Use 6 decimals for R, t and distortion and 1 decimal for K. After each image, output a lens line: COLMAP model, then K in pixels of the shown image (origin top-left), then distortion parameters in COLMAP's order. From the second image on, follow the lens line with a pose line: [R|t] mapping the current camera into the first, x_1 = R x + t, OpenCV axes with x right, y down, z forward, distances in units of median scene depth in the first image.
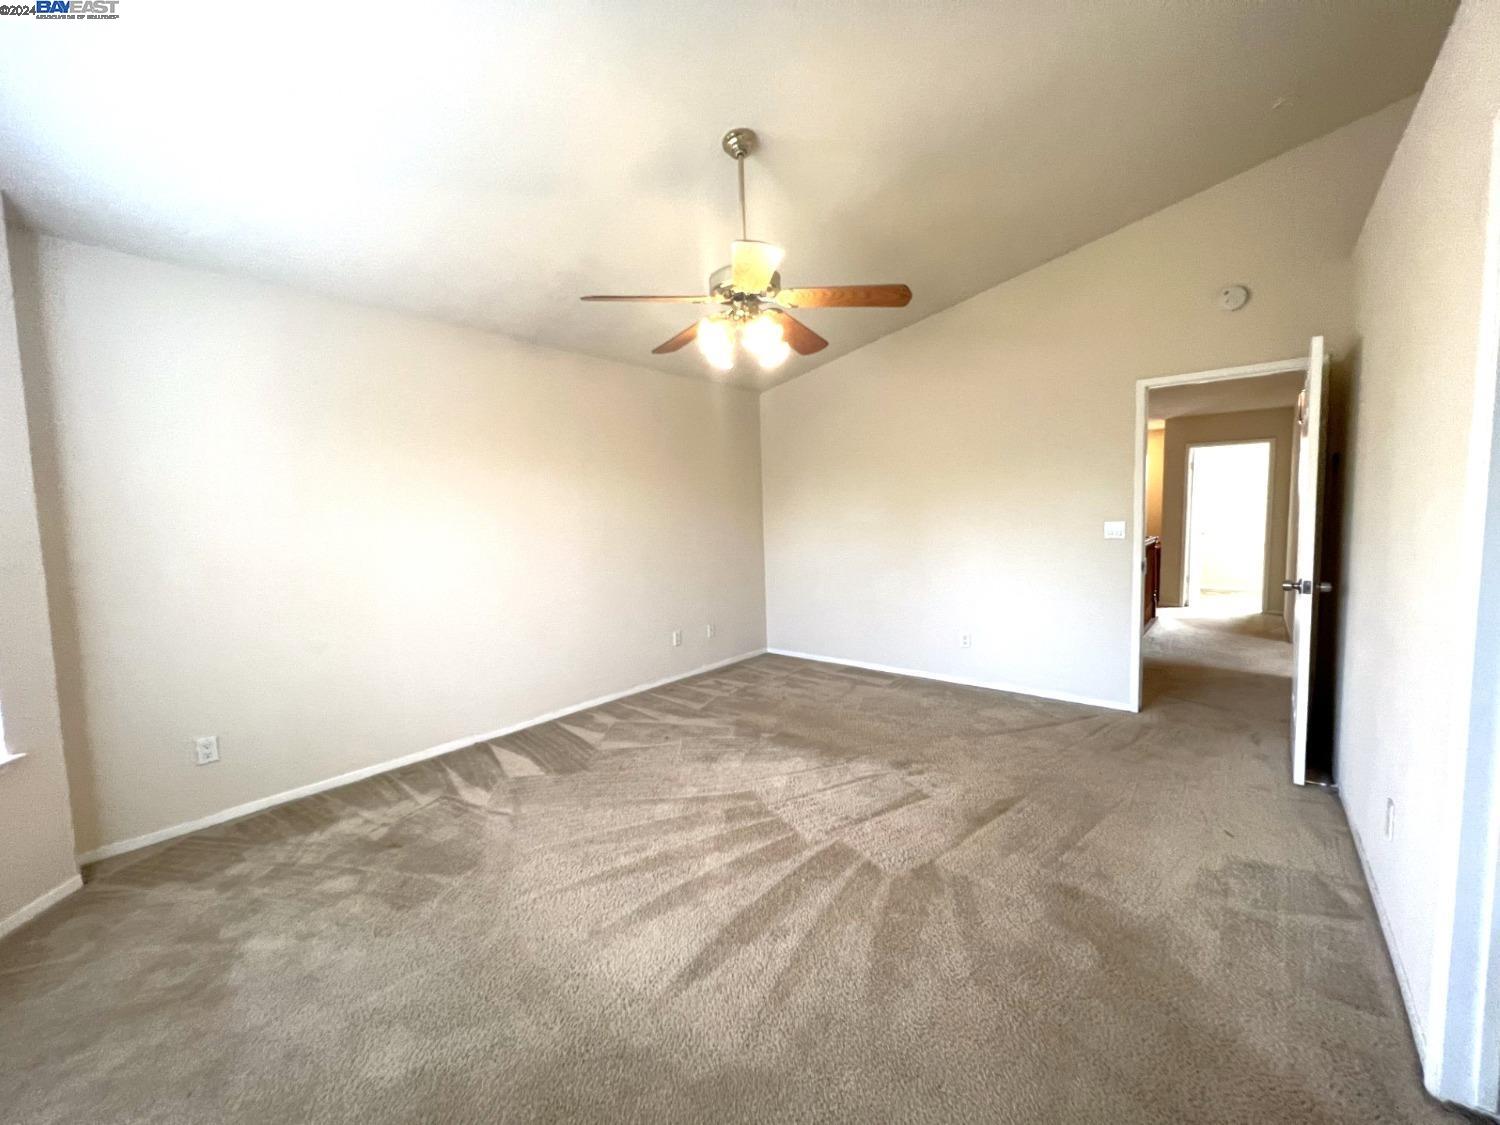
lens RADIAL K [[601.9, 0, 745.9], [0, 601.9, 559.2], [0, 0, 1]] dist [-0.002583, 0.000097]
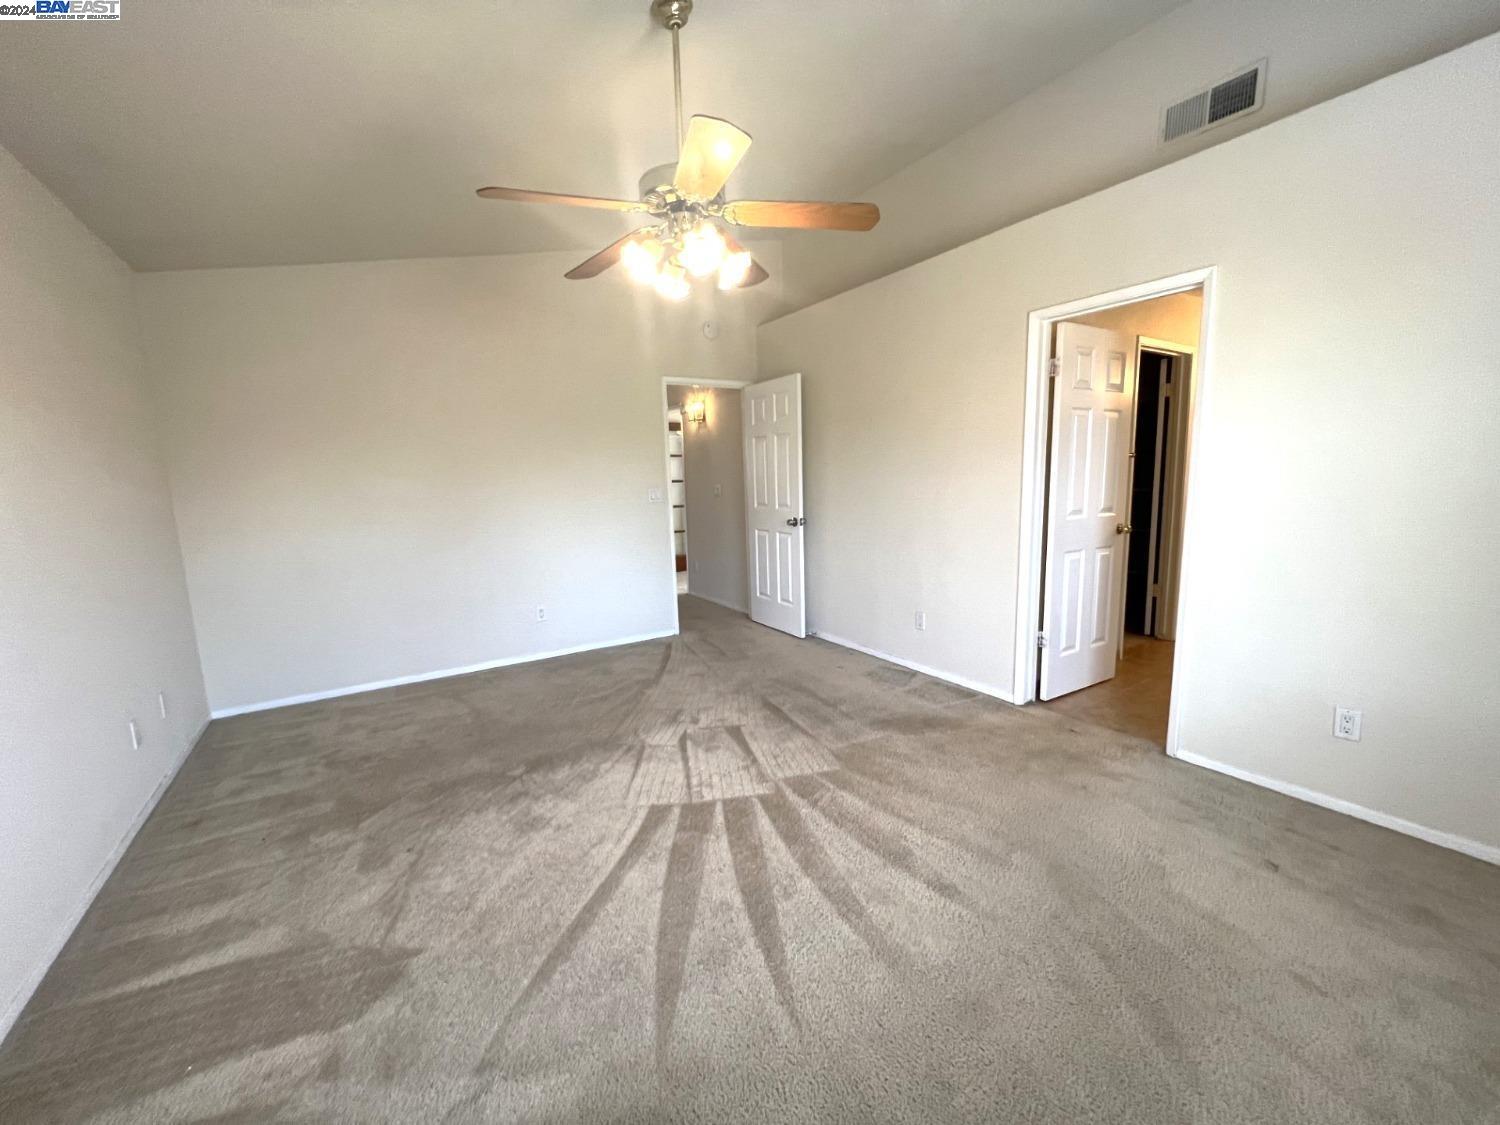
lens RADIAL K [[601.9, 0, 746.5], [0, 601.9, 562.2], [0, 0, 1]] dist [-0.002583, 0.000097]
pose [[0.309419, -0.128415, 0.942215, -0.699423], [0.093694, 0.990136, 0.104177, -0.029150], [-0.946299, 0.056045, 0.318399, 0.582913]]
